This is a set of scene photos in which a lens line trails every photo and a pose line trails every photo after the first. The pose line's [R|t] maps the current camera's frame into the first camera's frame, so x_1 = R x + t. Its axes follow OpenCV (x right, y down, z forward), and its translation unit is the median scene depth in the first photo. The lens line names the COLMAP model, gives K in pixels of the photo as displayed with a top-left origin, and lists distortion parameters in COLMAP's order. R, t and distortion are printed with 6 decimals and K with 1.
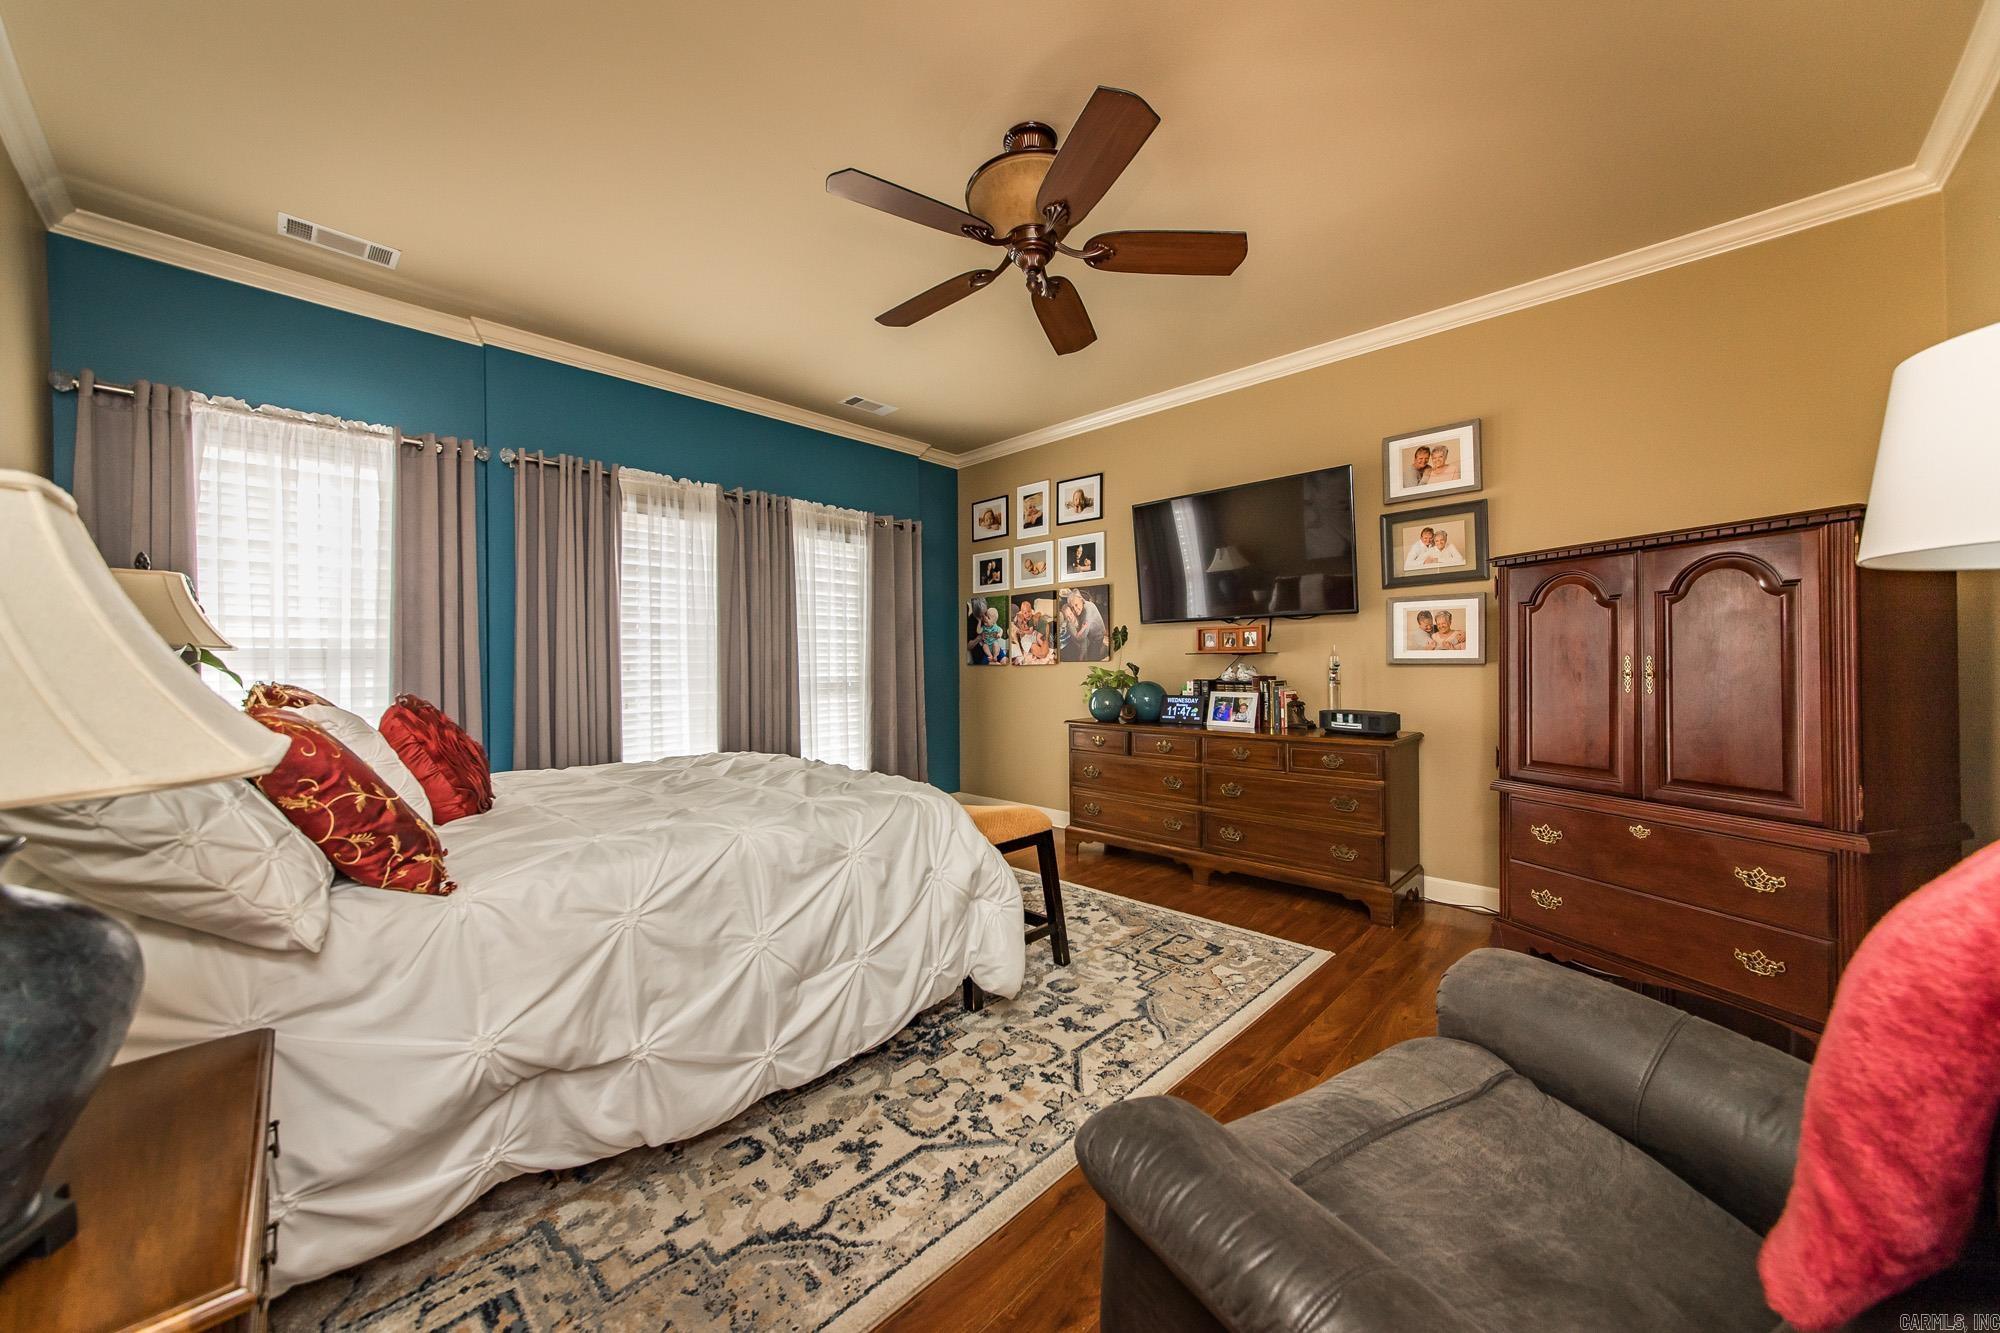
lens RADIAL K [[717.1, 0, 1017.8], [0, 717.1, 664.1], [0, 0, 1]] dist [-0.010199, 0.003710]
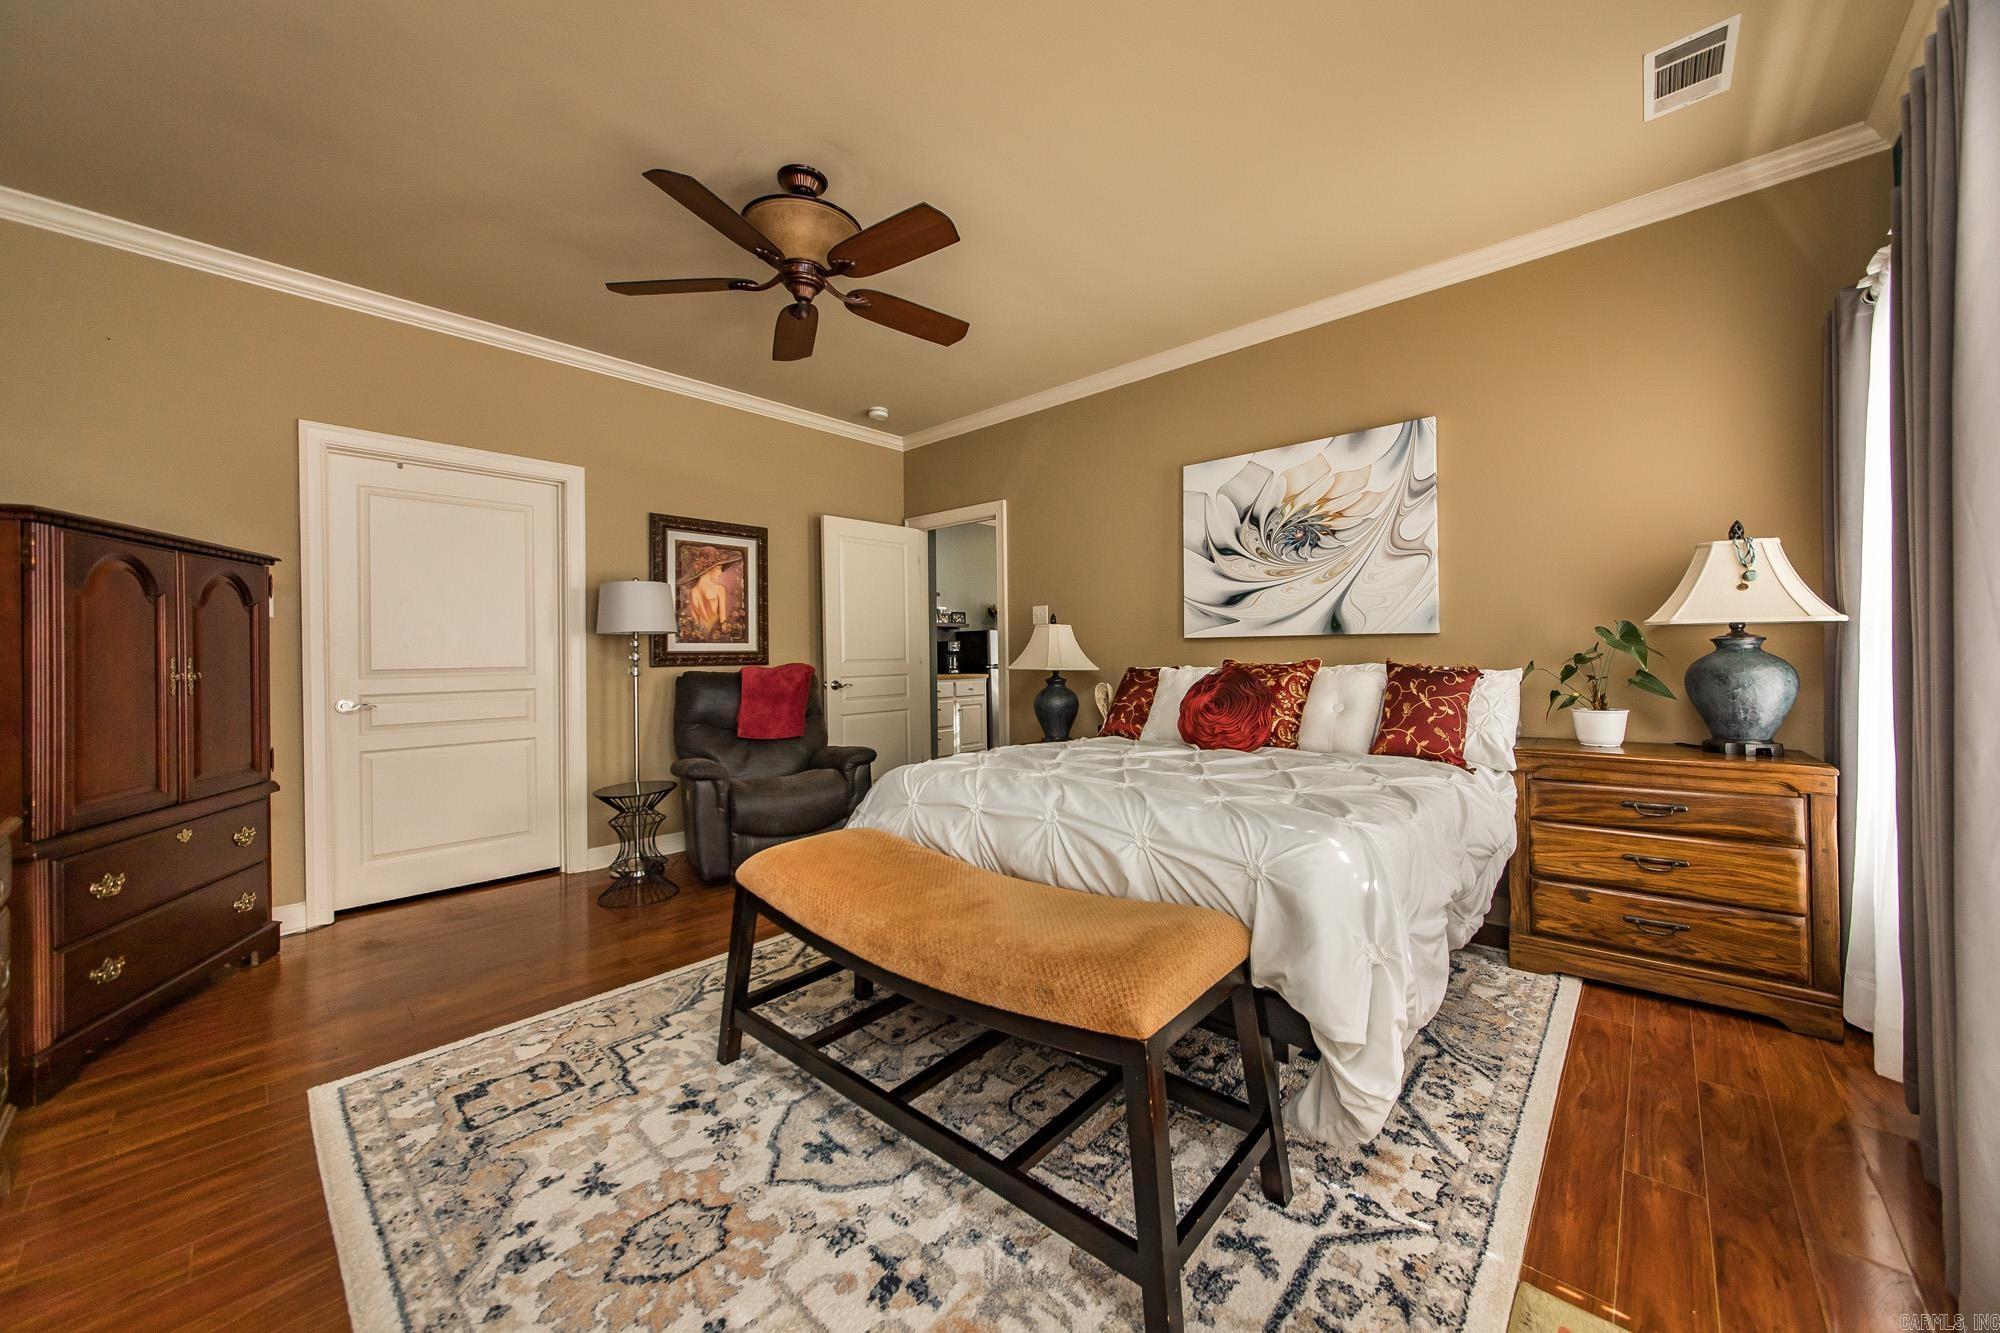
lens RADIAL K [[717.1, 0, 997.5], [0, 717.1, 660.1], [0, 0, 1]] dist [-0.010199, 0.003710]
pose [[-0.999701, 0.024088, -0.004100, -0.169186], [0.024072, 0.999703, 0.003902, 0.010005], [0.004193, 0.003802, -0.999984, 1.330036]]
